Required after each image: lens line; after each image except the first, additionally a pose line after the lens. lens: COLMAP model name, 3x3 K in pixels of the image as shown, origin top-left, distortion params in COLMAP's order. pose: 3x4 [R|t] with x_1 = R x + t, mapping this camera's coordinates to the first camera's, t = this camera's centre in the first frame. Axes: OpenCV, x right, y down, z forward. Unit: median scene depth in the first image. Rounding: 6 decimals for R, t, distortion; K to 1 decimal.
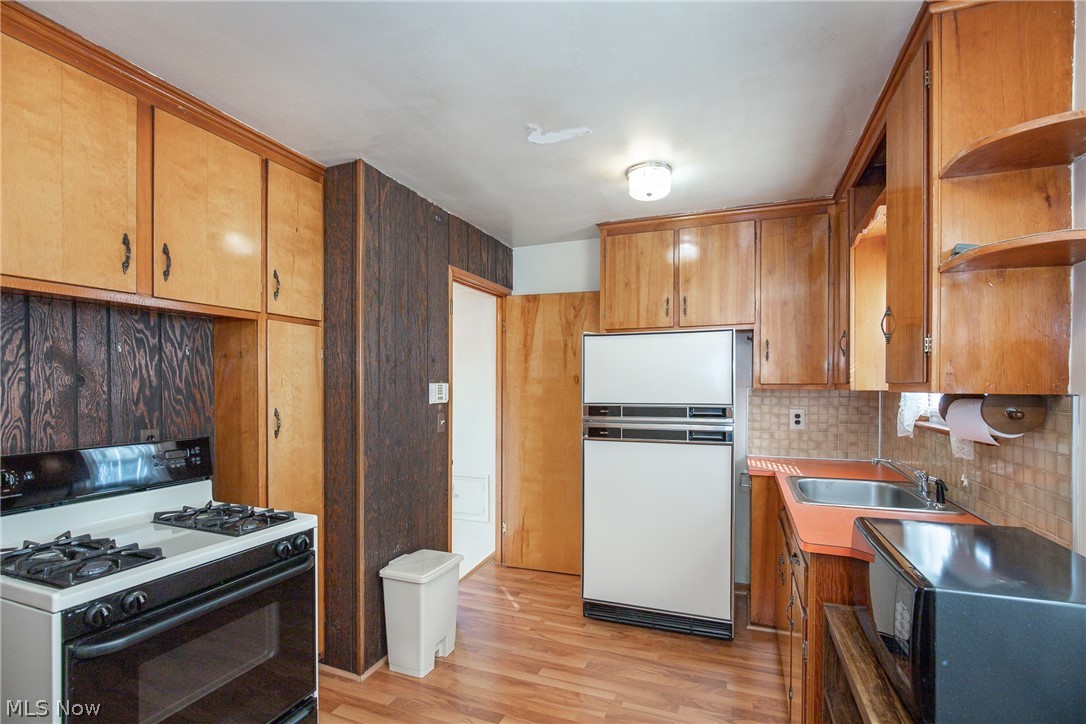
lens RADIAL K [[506.2, 0, 543.3], [0, 506.2, 380.6], [0, 0, 1]] dist [-0.026597, 0.006181]
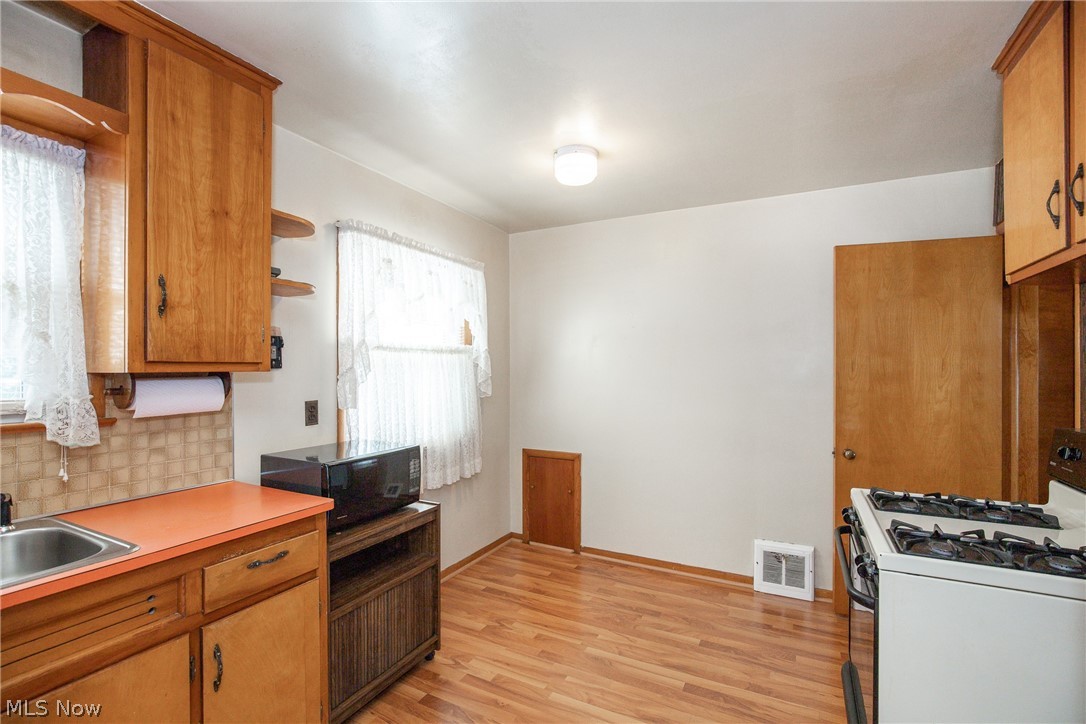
lens RADIAL K [[502.5, 0, 538.3], [0, 502.5, 365.3], [0, 0, 1]] dist [-0.018997, 0.005458]
pose [[-0.993771, 0.001025, 0.111434, -0.045878], [0.000365, 0.999982, -0.005944, 0.009434], [-0.111438, -0.005866, -0.993754, 1.188249]]
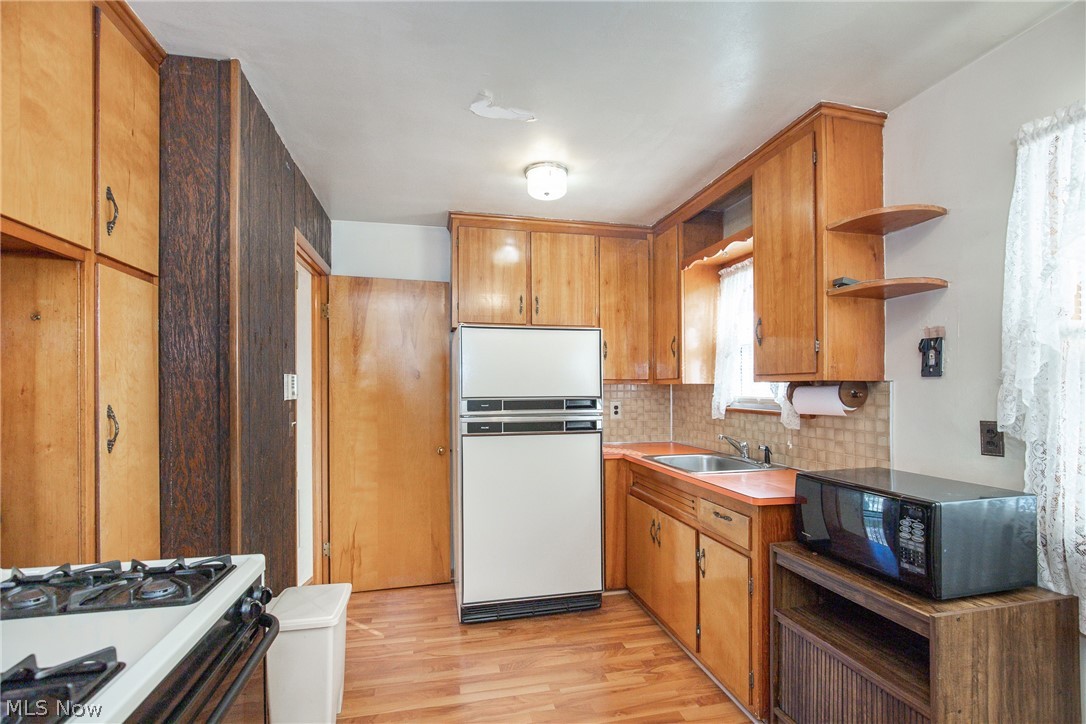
lens RADIAL K [[506.2, 0, 543.3], [0, 506.2, 380.6], [0, 0, 1]] dist [-0.026597, 0.006181]
pose [[0.823898, 0.008535, 0.566673, -0.364713], [-0.004059, 0.999950, -0.009159, 0.022945], [-0.566723, 0.005246, 0.823892, 0.146421]]
